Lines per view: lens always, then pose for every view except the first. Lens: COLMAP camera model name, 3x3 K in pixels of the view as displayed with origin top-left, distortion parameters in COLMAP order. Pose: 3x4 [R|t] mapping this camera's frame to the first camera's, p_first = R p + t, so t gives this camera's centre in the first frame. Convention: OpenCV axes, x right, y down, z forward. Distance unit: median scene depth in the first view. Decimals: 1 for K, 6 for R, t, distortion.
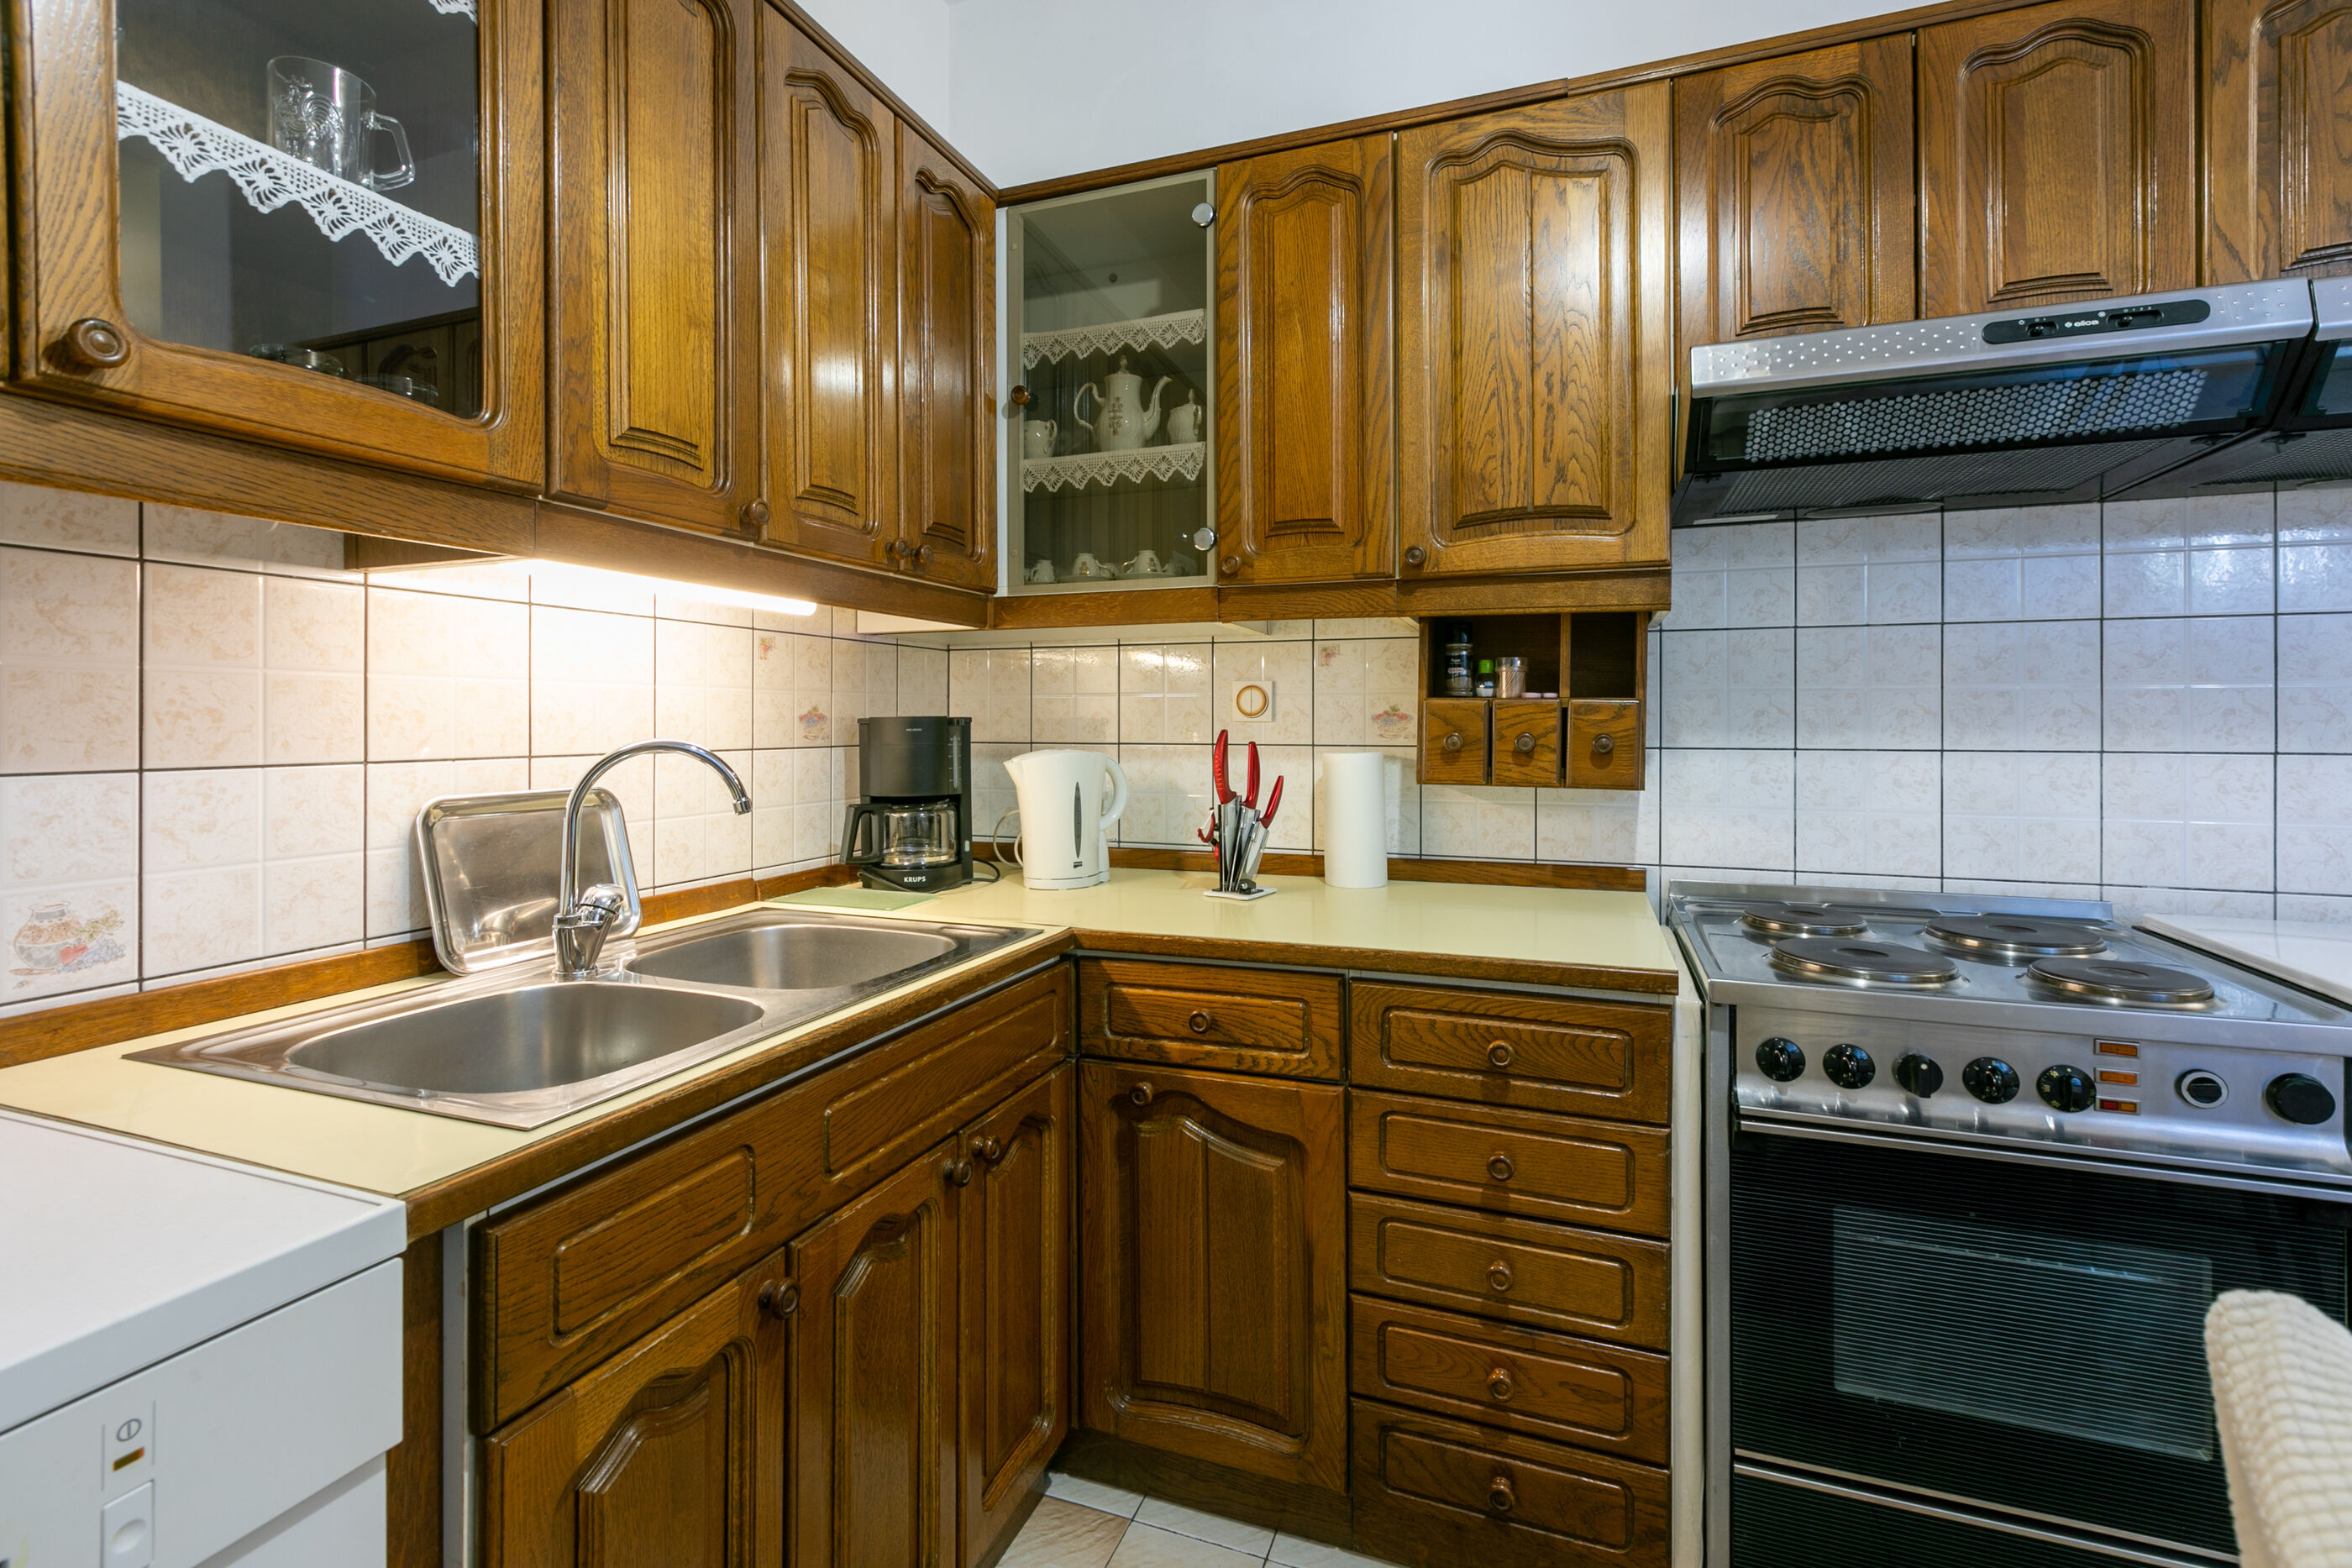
lens RADIAL K [[1062.2, 0, 1170.5], [0, 1062.2, 721.7], [0, 0, 1]] dist [0.003518, -0.001576]
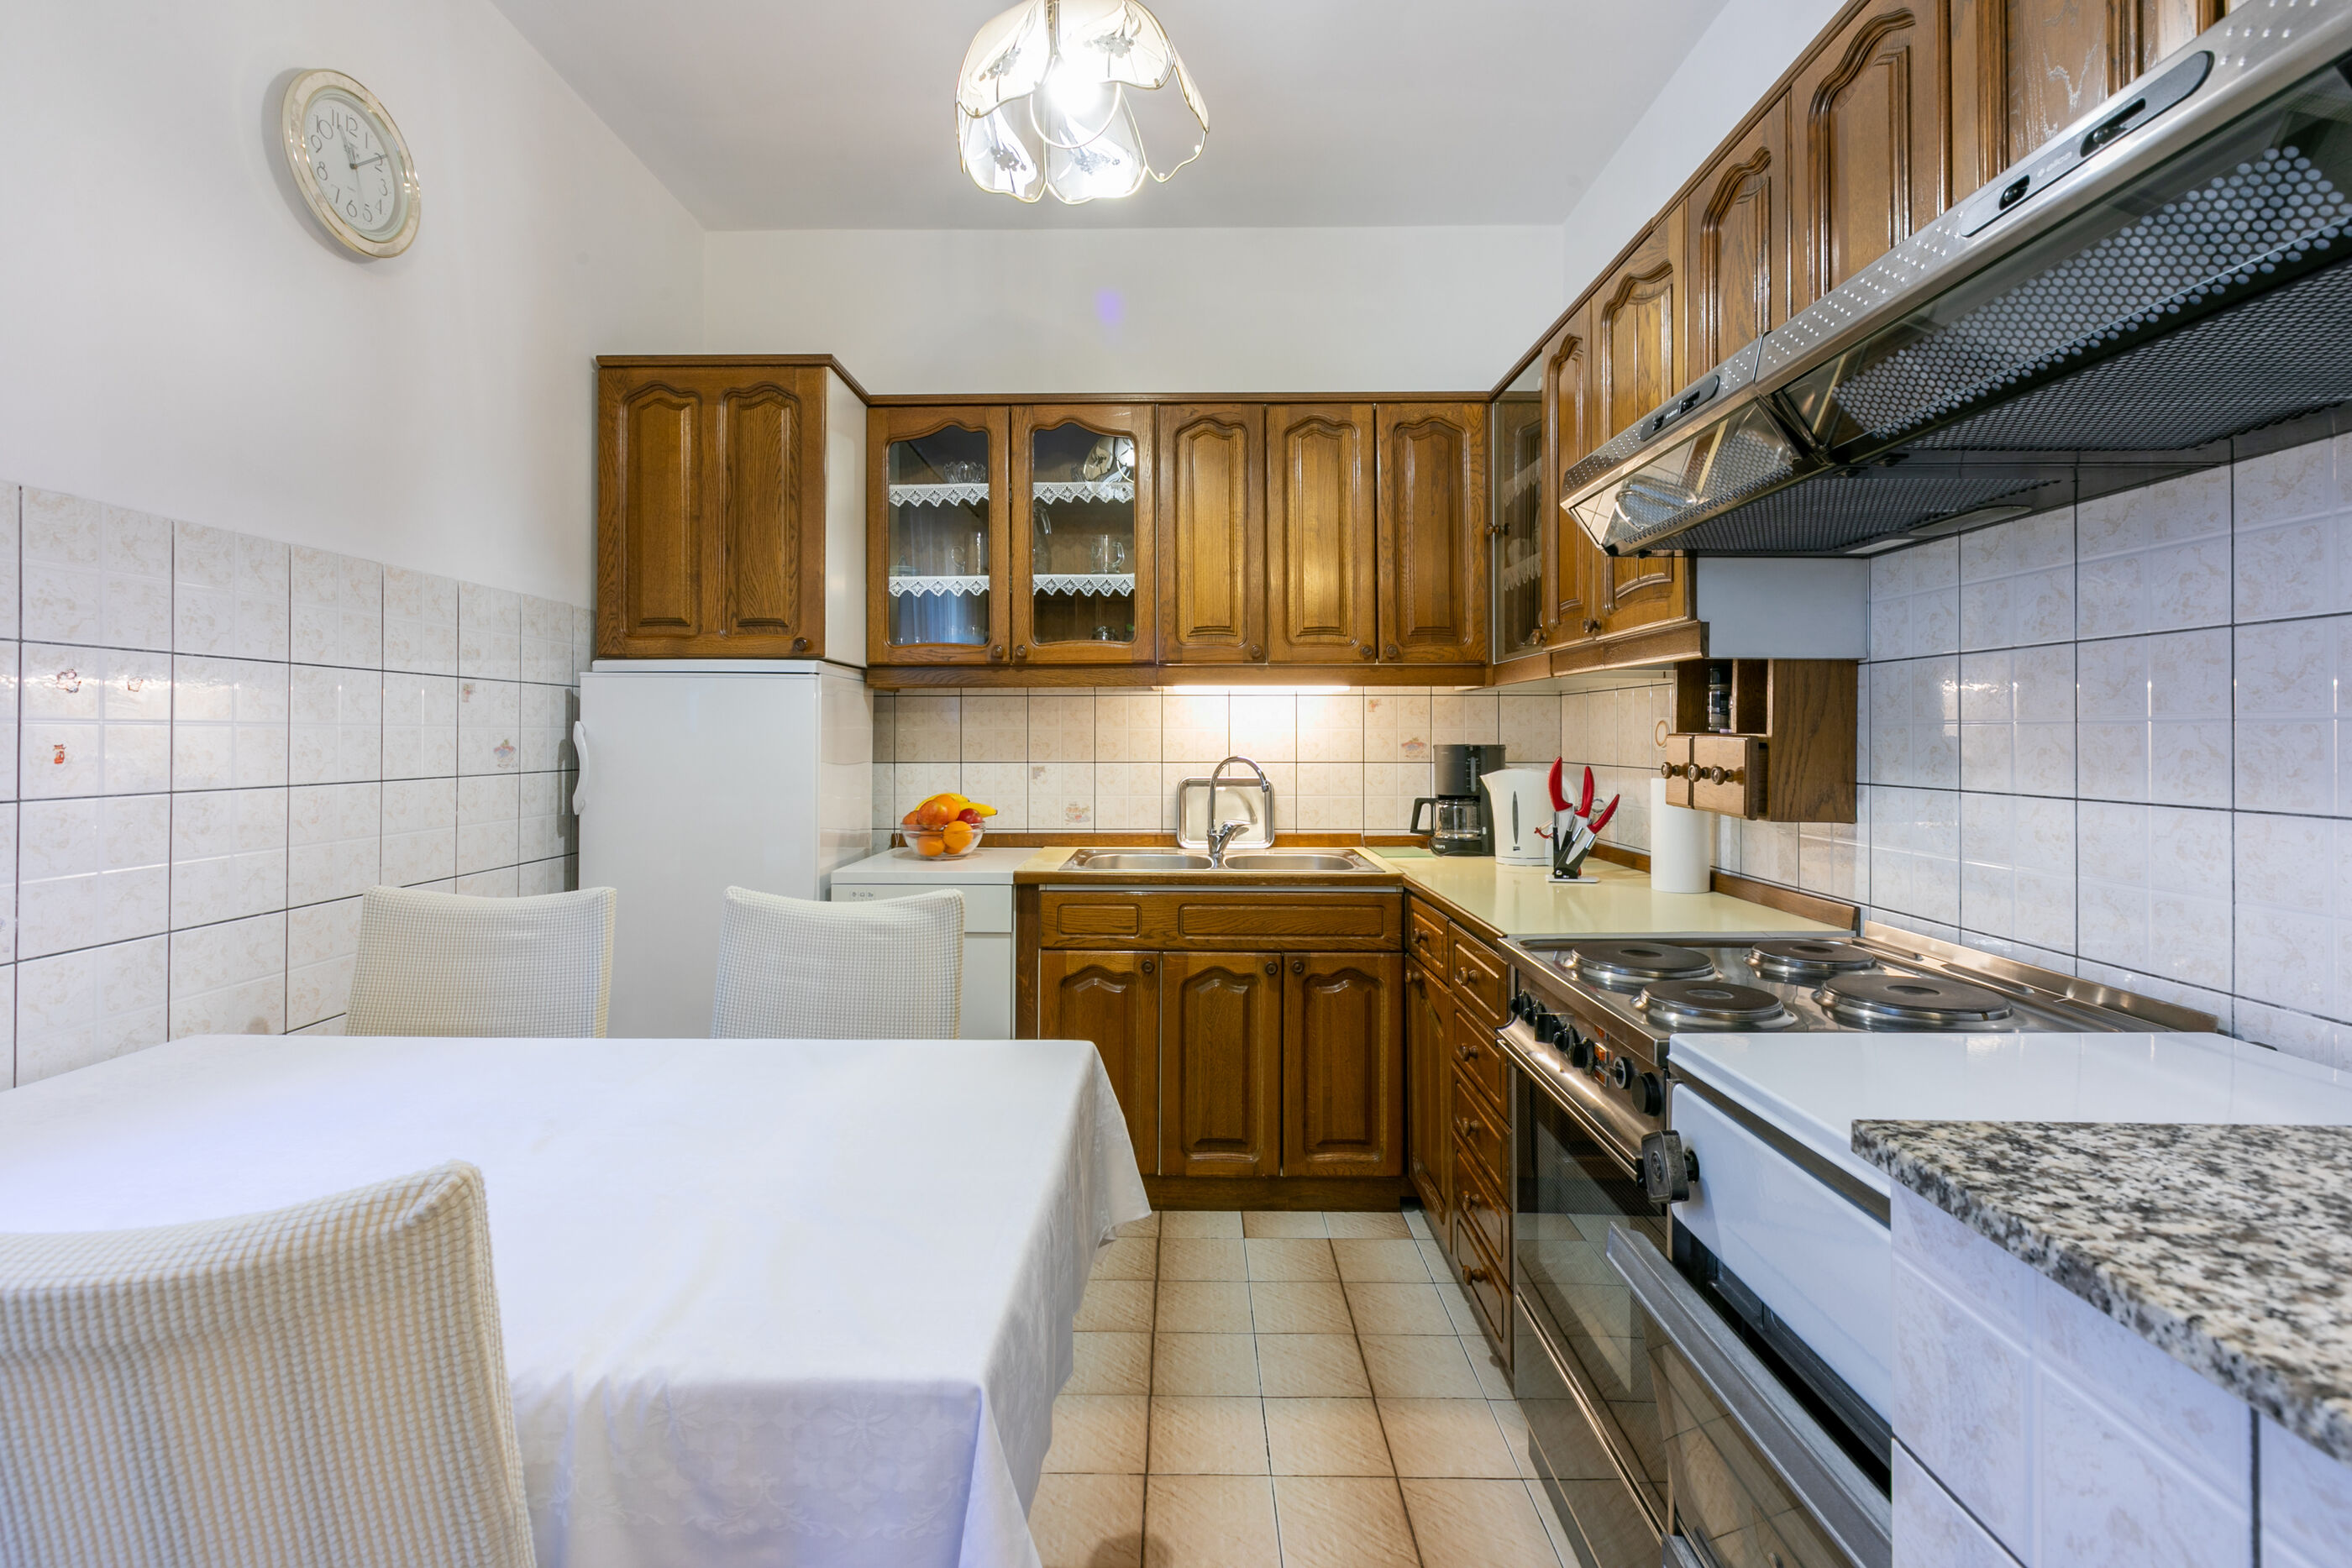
lens RADIAL K [[1062.2, 0, 1168.2], [0, 1062.2, 726.4], [0, 0, 1]] dist [0.003518, -0.001576]
pose [[0.345155, -0.007530, -0.938516, 1.355057], [0.000395, 0.999969, -0.007878, -0.023867], [0.938546, 0.002348, 0.345147, 0.079035]]
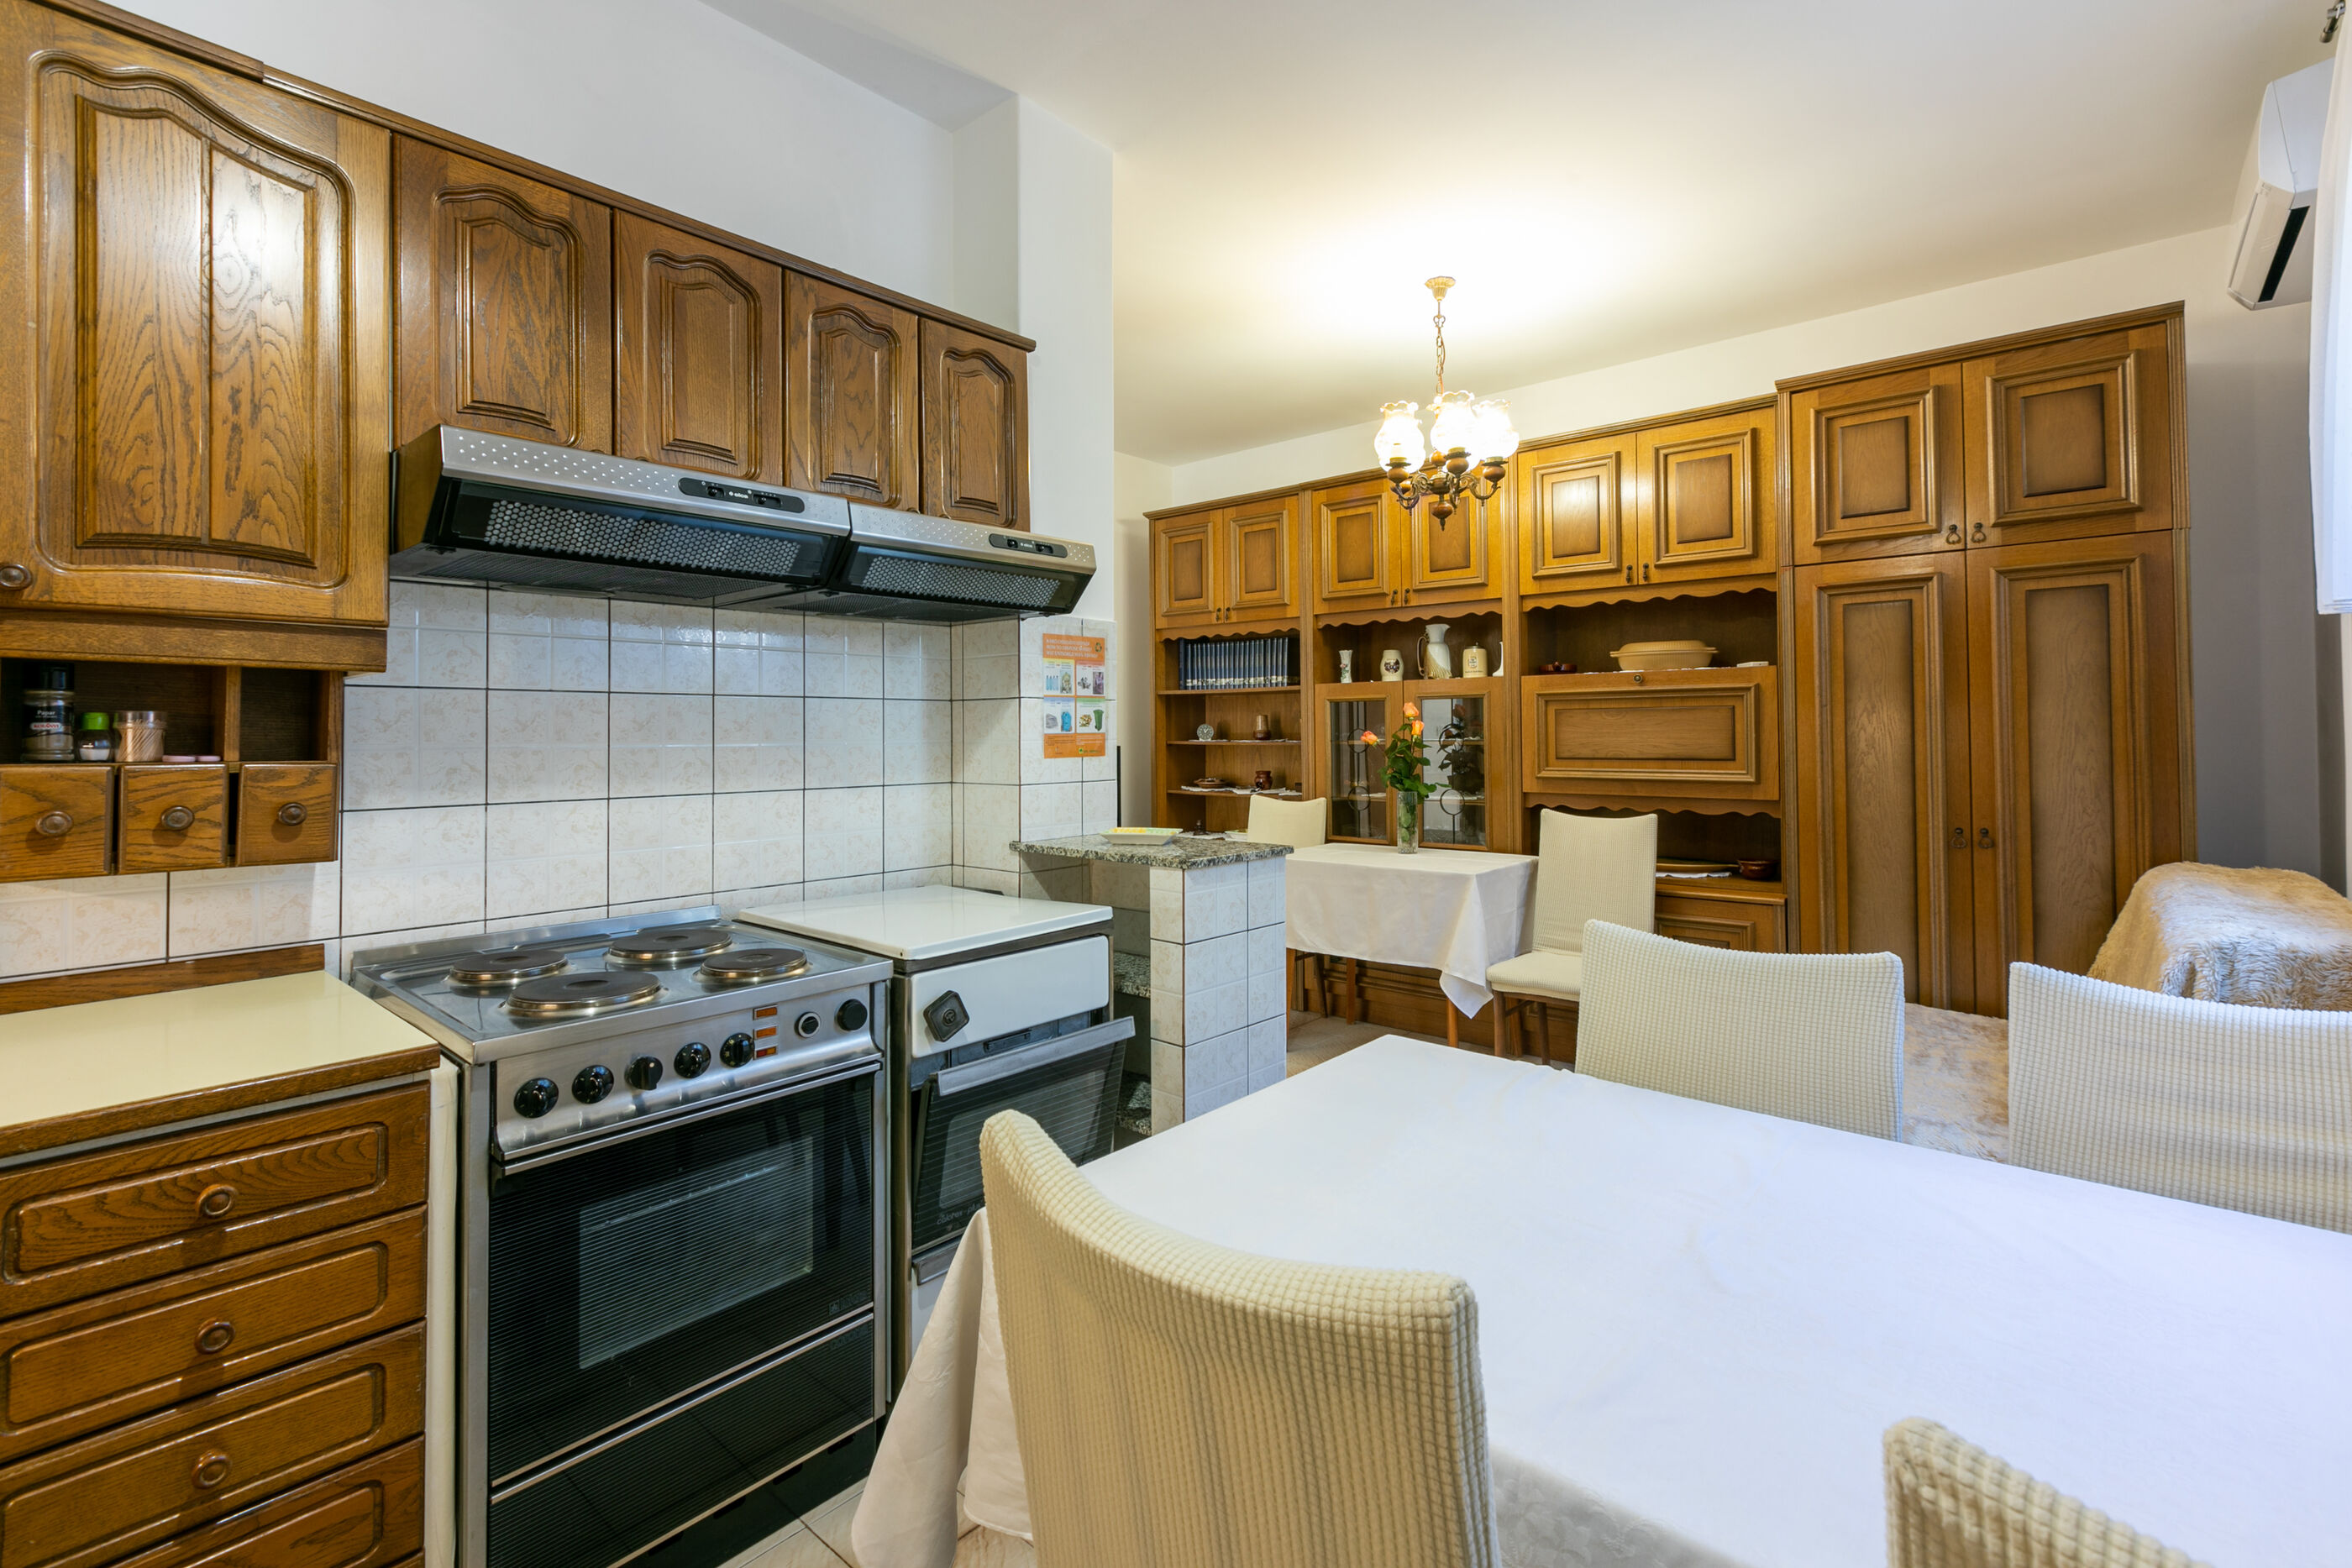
lens RADIAL K [[1062.2, 0, 1167.0], [0, 1062.2, 716.2], [0, 0, 1]] dist [0.003518, -0.001576]
pose [[0.346097, 0.013330, 0.938104, -0.194439], [0.005154, 0.999857, -0.016109, -0.046716], [-0.938185, 0.010411, 0.345978, -0.002636]]
